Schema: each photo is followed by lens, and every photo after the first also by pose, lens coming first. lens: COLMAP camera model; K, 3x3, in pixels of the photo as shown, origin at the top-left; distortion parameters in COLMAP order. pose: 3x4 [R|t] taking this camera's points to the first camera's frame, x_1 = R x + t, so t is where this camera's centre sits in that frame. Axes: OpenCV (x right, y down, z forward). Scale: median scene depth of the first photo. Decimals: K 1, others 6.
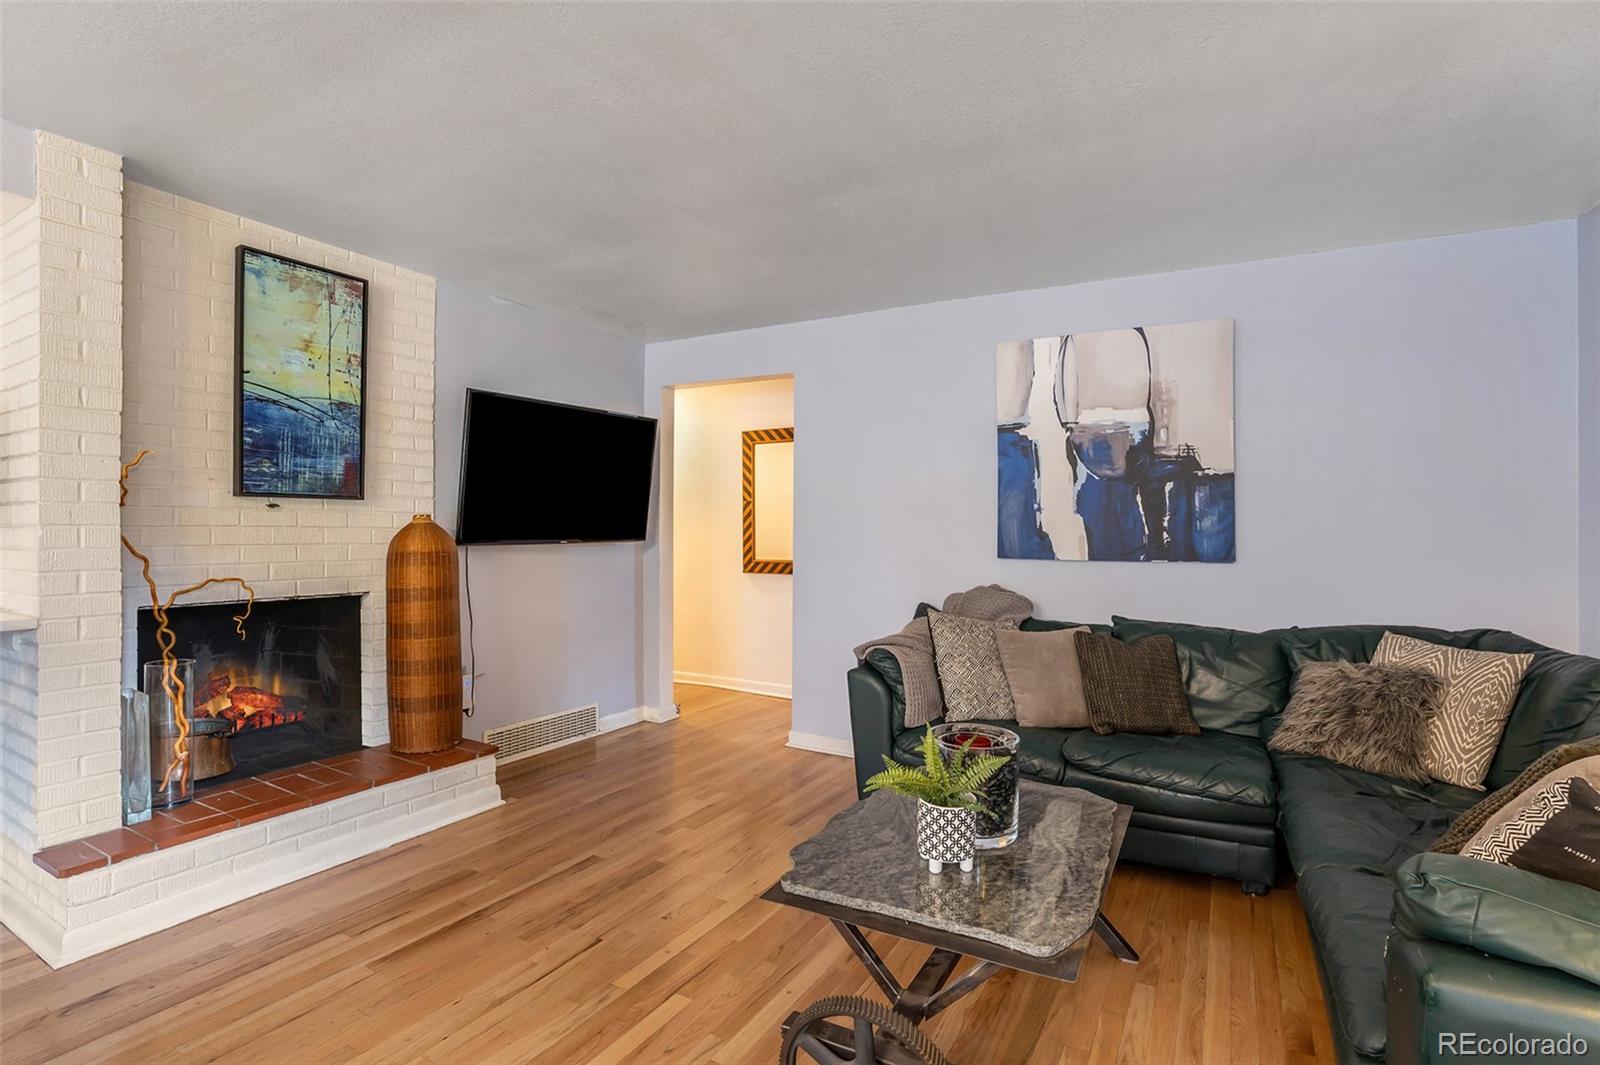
lens RADIAL K [[757.0, 0, 798.5], [0, 757.0, 530.8], [0, 0, 1]] dist [-0.043179, 0.008984]
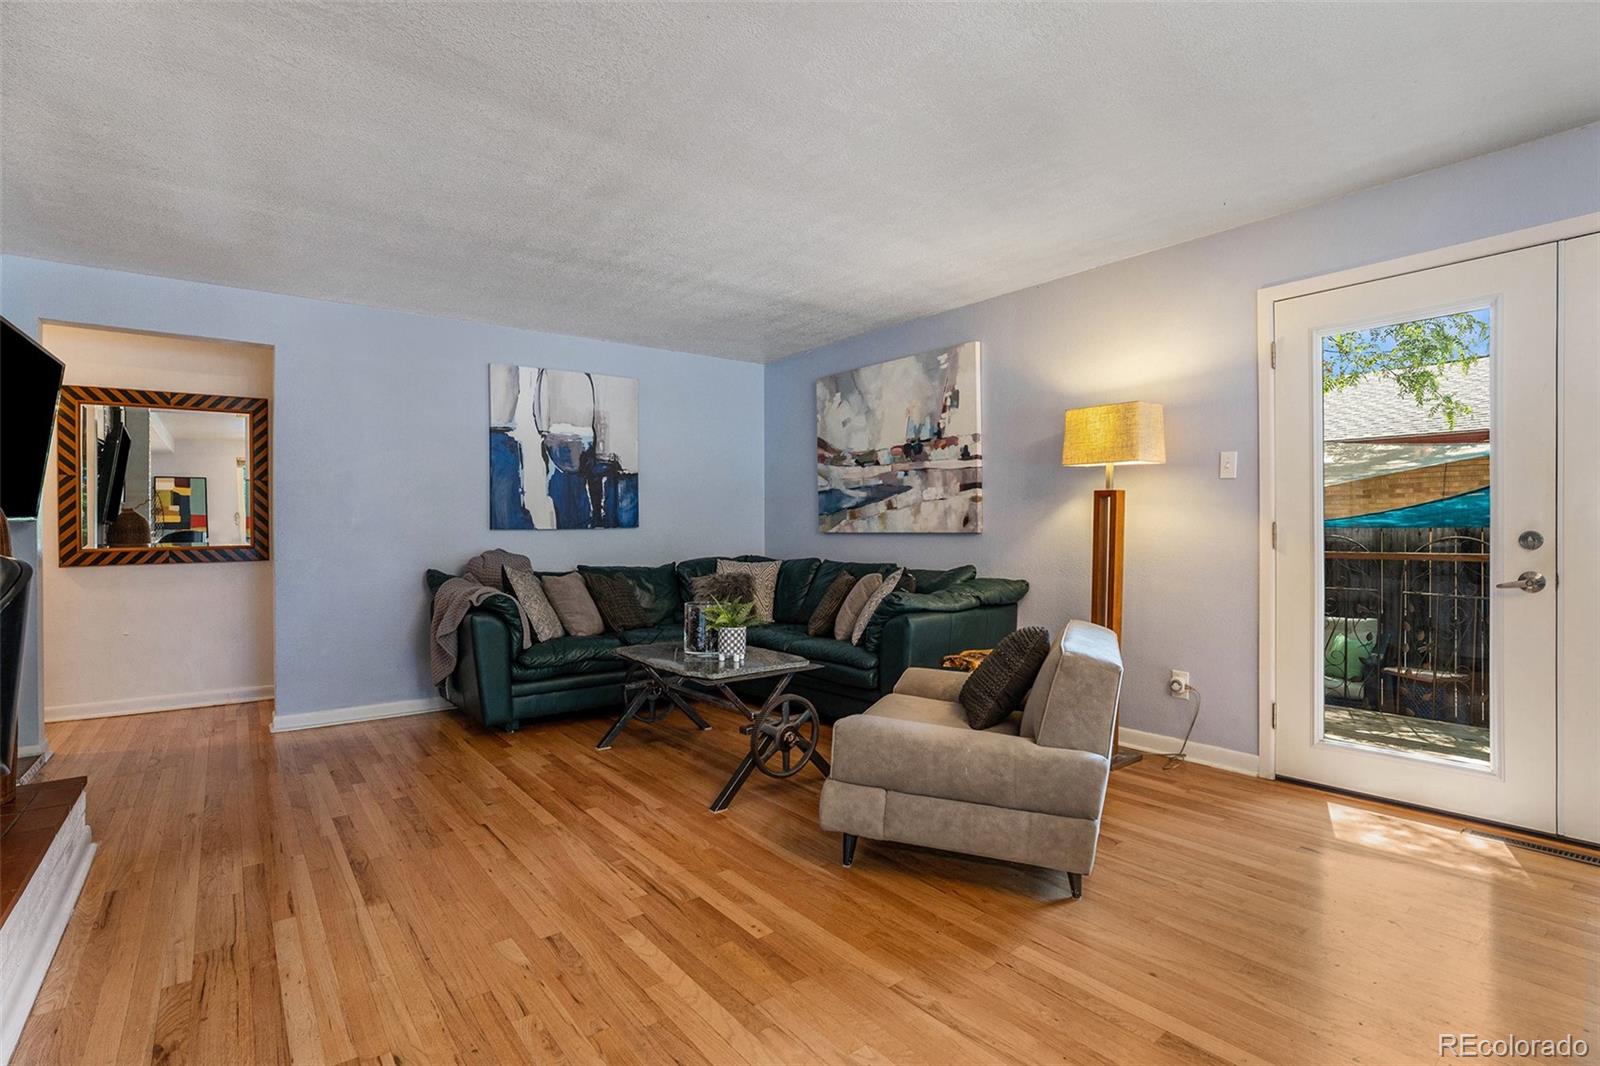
lens RADIAL K [[757.0, 0, 811.2], [0, 757.0, 532.0], [0, 0, 1]] dist [-0.043179, 0.008984]
pose [[0.367095, -0.014902, 0.930064, -0.781982], [0.016823, 0.999814, 0.009379, 0.040384], [-0.930031, 0.012203, 0.367278, 0.023370]]
